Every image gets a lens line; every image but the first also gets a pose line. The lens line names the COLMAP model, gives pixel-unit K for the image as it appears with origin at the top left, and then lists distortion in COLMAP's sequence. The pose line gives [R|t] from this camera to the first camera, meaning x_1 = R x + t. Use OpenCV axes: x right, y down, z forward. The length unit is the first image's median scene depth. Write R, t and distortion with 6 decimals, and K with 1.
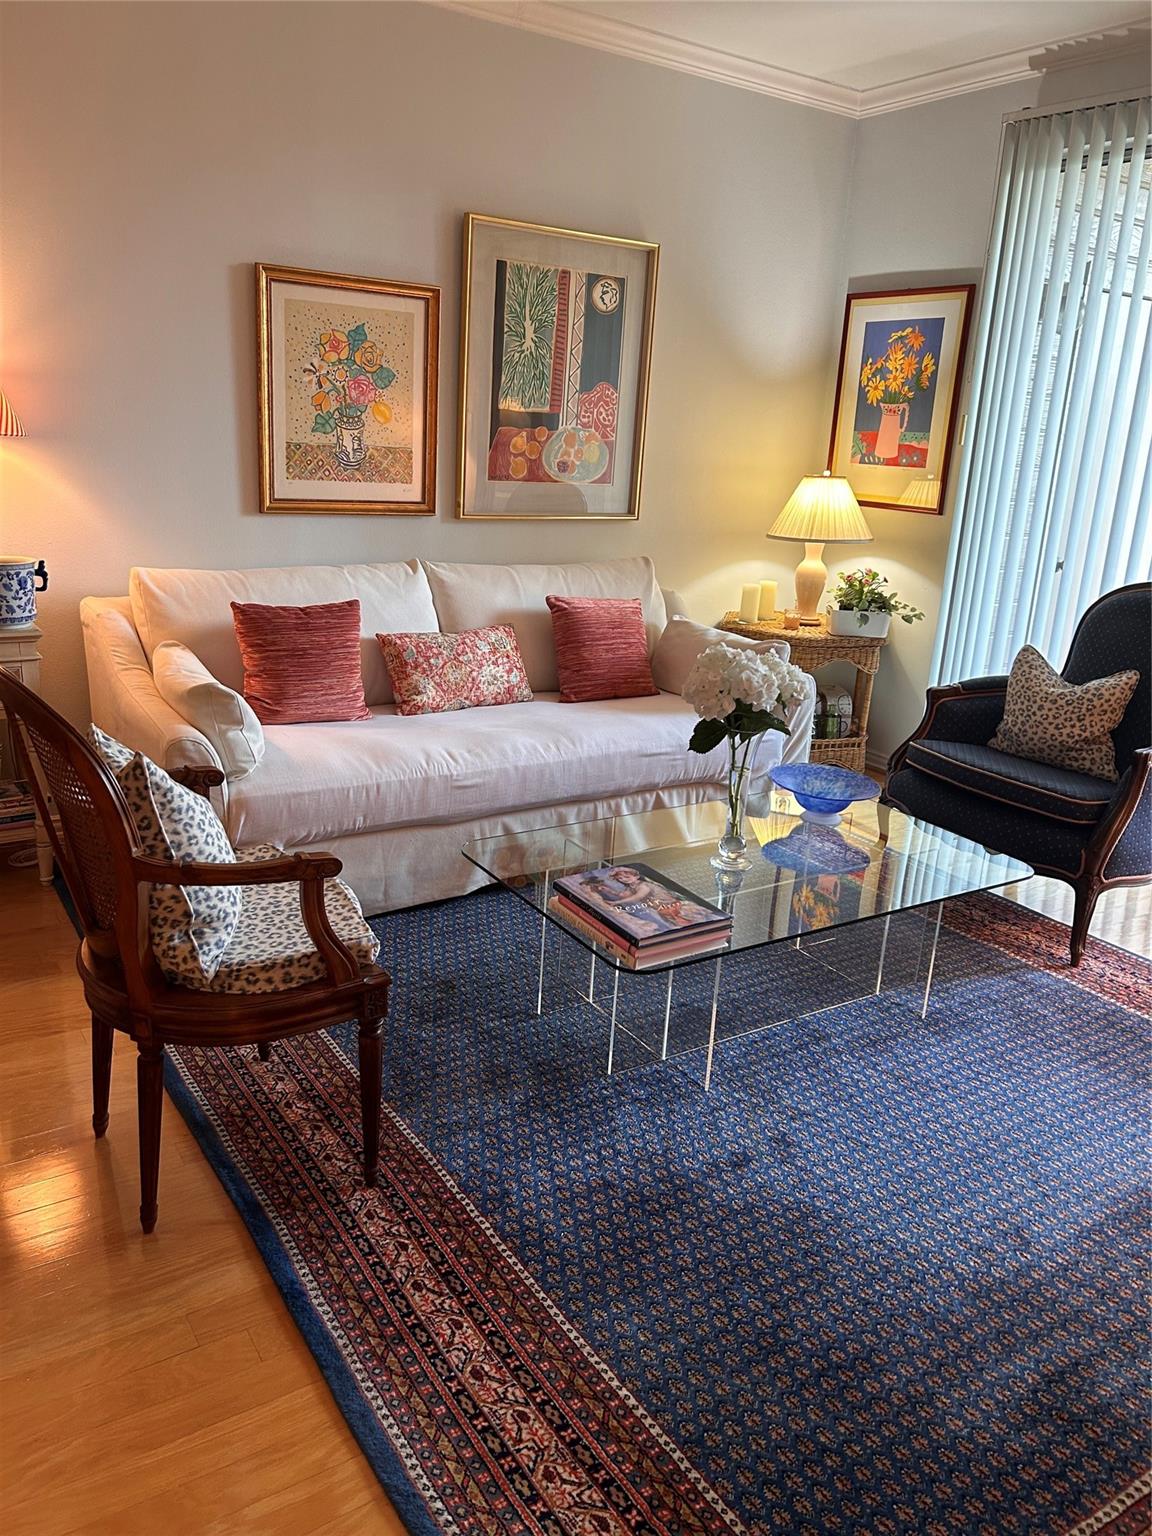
lens RADIAL K [[1137.4, 0, 579.3], [0, 1137.4, 770.1], [0, 0, 1]] dist [-0.001750, -0.002533]
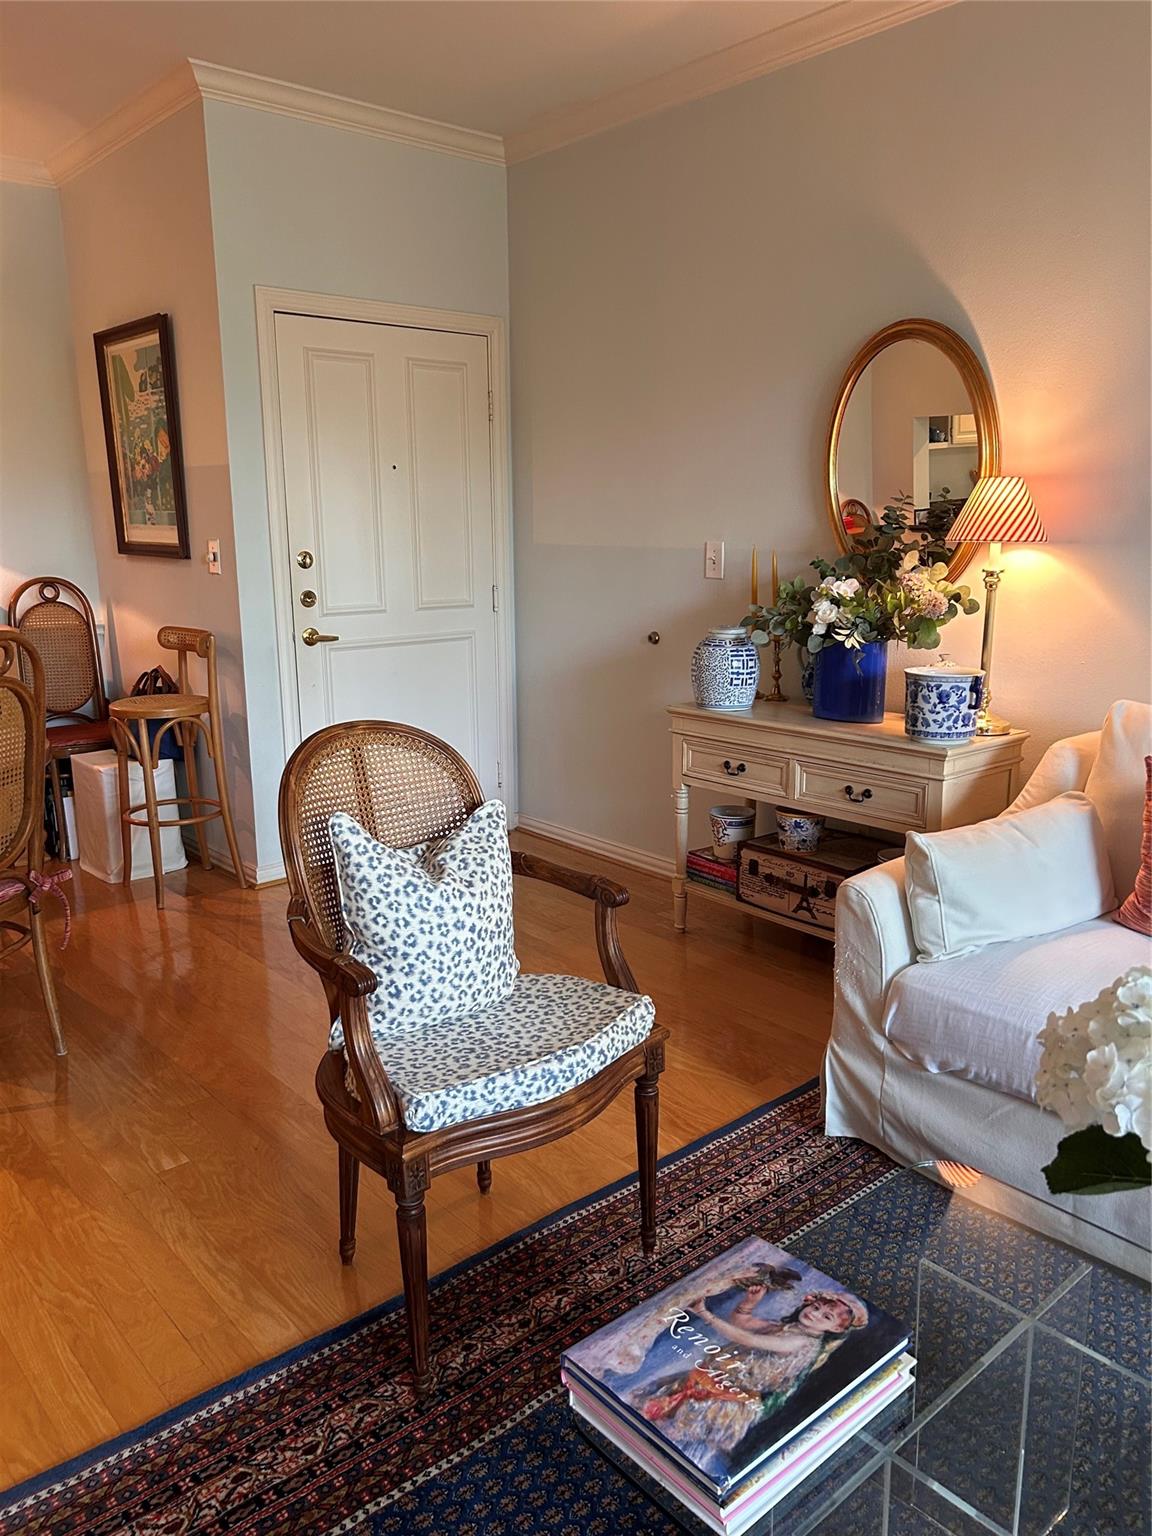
lens RADIAL K [[1137.4, 0, 577.7], [0, 1137.4, 763.5], [0, 0, 1]] dist [-0.001750, -0.002533]
pose [[0.133223, 0.153405, -0.979142, 0.498793], [-0.272918, 0.955430, 0.112557, -0.175640], [0.952768, 0.252230, 0.169152, 0.741439]]
